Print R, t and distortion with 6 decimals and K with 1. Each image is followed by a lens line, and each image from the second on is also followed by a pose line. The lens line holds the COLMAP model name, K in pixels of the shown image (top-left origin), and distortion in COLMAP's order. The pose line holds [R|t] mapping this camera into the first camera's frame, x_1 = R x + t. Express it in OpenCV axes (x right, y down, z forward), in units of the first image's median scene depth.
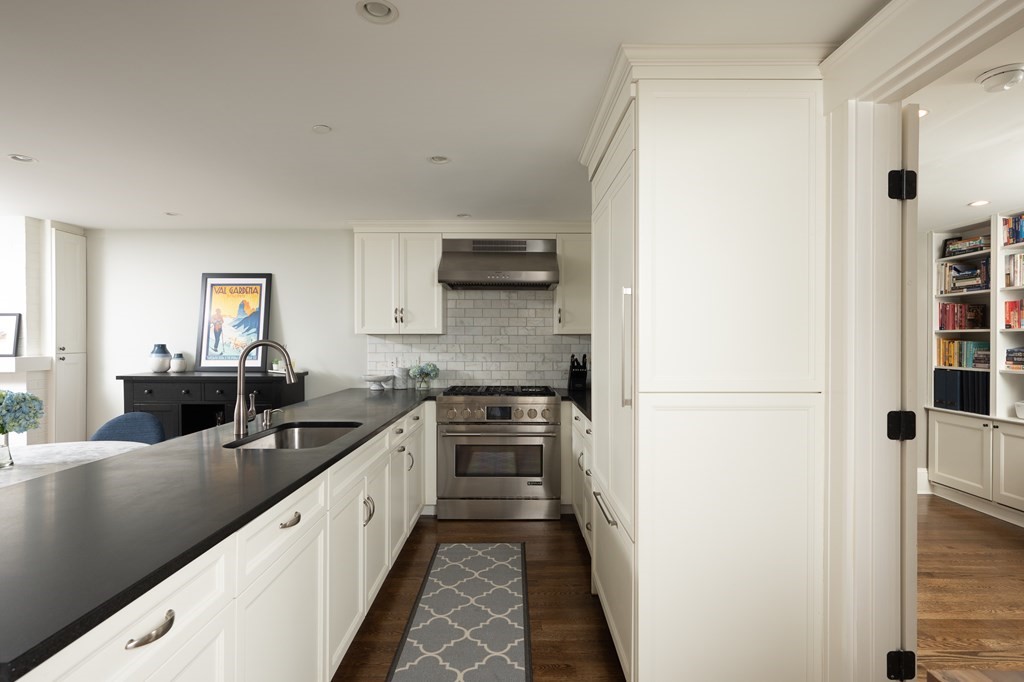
lens RADIAL K [[542.5, 0, 517.2], [0, 542.5, 337.2], [0, 0, 1]] dist [-0.001544, -0.000327]
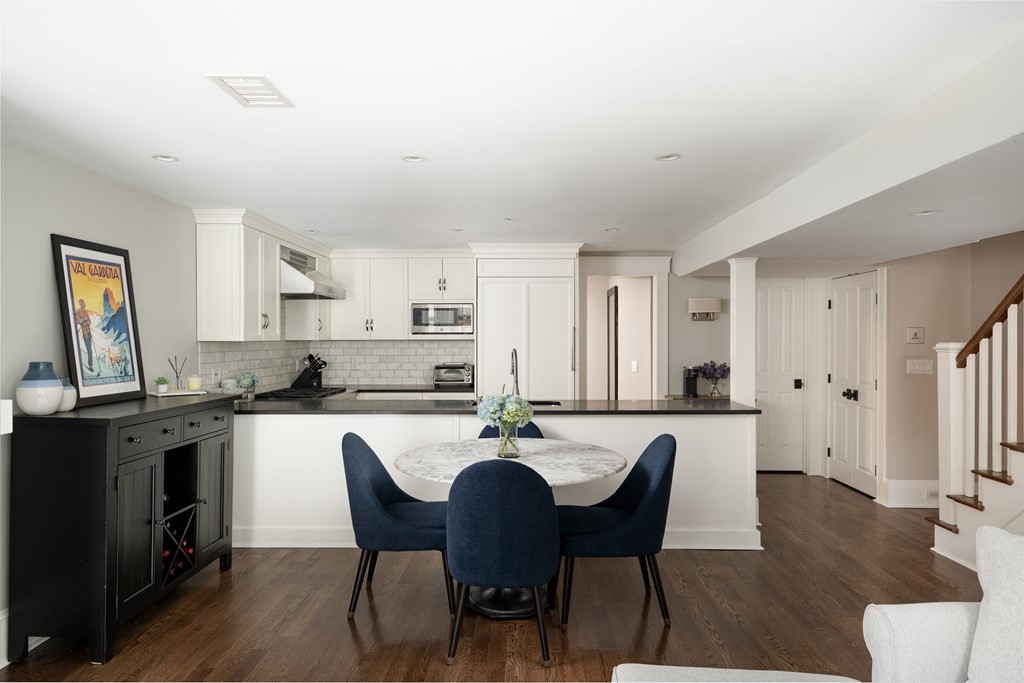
lens RADIAL K [[653.6, 0, 502.5], [0, 653.6, 338.9], [0, 0, 1]] dist [0.000094, -0.007982]
pose [[0.049695, -0.001236, 0.998764, -1.256296], [0.001923, 0.999997, 0.001142, -0.009356], [-0.998763, 0.001864, 0.049697, 0.511818]]
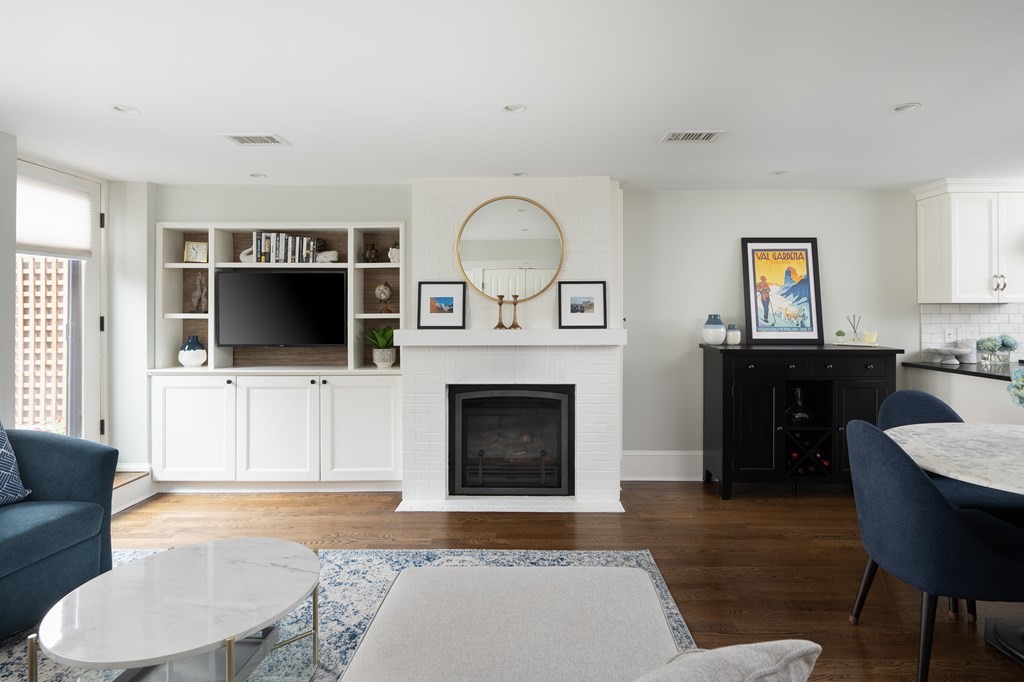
lens RADIAL K [[528.6, 0, 530.4], [0, 528.6, 305.5], [0, 0, 1]] dist [-0.002904, -0.001057]
pose [[0.999599, -0.001490, -0.028289, -0.933697], [0.001215, 0.999952, -0.009714, 0.005887], [0.028302, 0.009676, 0.999553, 0.091022]]
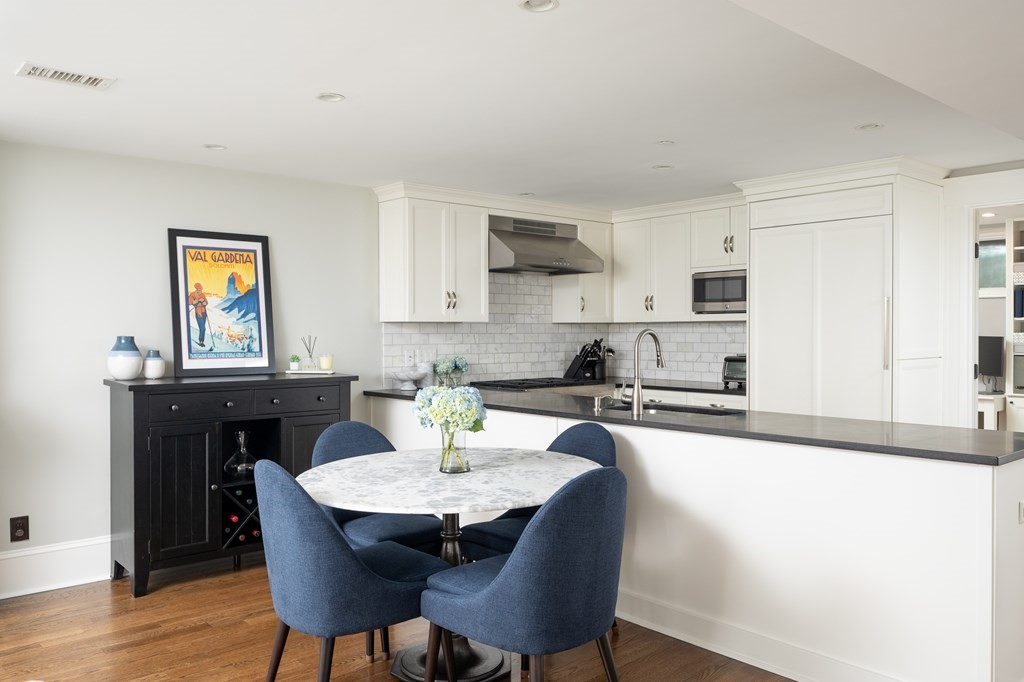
lens RADIAL K [[779.9, 0, 511.3], [0, 779.9, 338.6], [0, 0, 1]] dist [-0.007664, -0.006493]
pose [[0.761607, -0.009391, 0.647971, -0.894865], [0.001840, 0.999922, 0.012329, 0.005302], [-0.648036, -0.008198, 0.761565, 0.006830]]
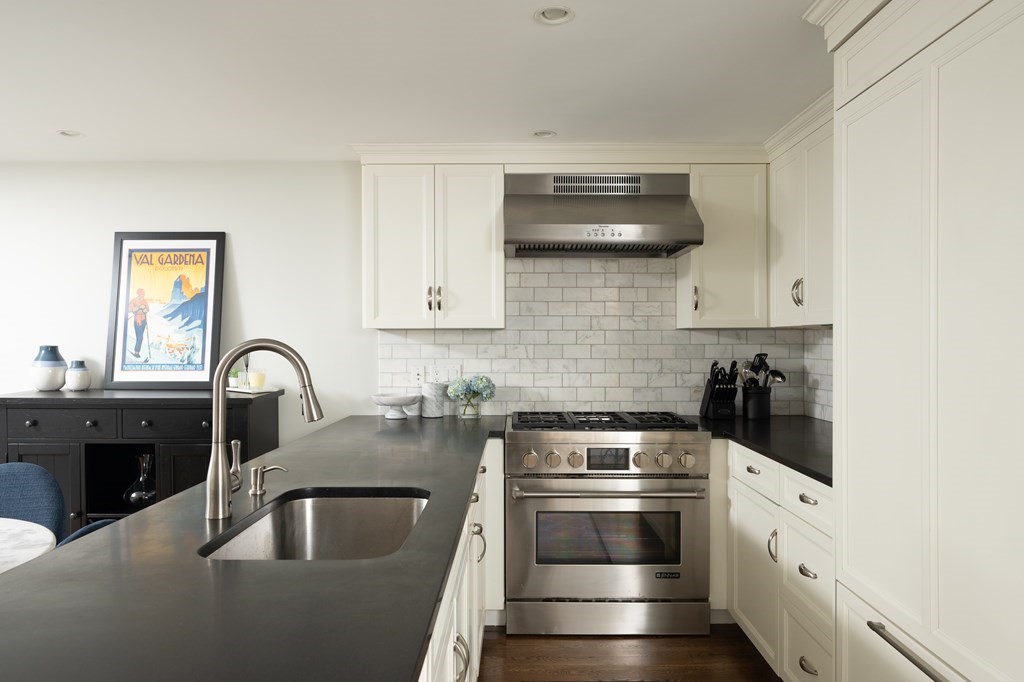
lens RADIAL K [[745.4, 0, 510.9], [0, 745.4, 333.5], [0, 0, 1]] dist [0.003078, -0.004577]
pose [[0.999908, -0.002139, -0.013365, -0.114462], [0.002135, 0.999998, -0.000321, 0.000185], [0.013366, 0.000292, 0.999911, 0.147657]]
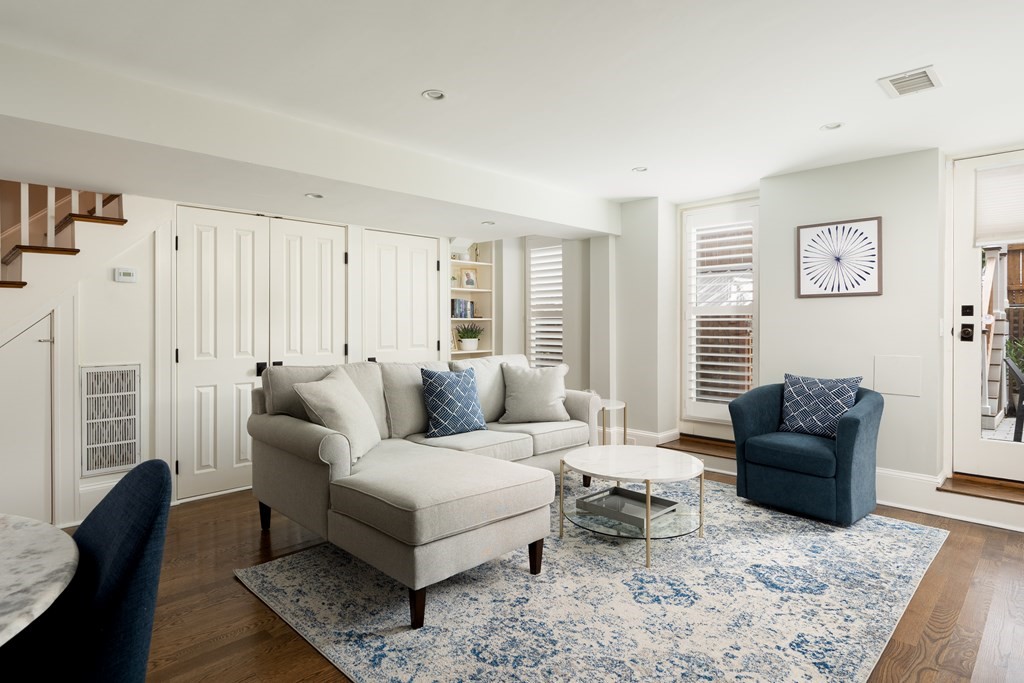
lens RADIAL K [[542.5, 0, 512.7], [0, 542.5, 323.5], [0, 0, 1]] dist [-0.001544, -0.000327]
pose [[-0.714080, 0.000423, -0.700064, -0.612739], [0.001257, 0.999999, -0.000678, 0.039169], [0.700063, -0.001364, -0.714080, 0.847279]]
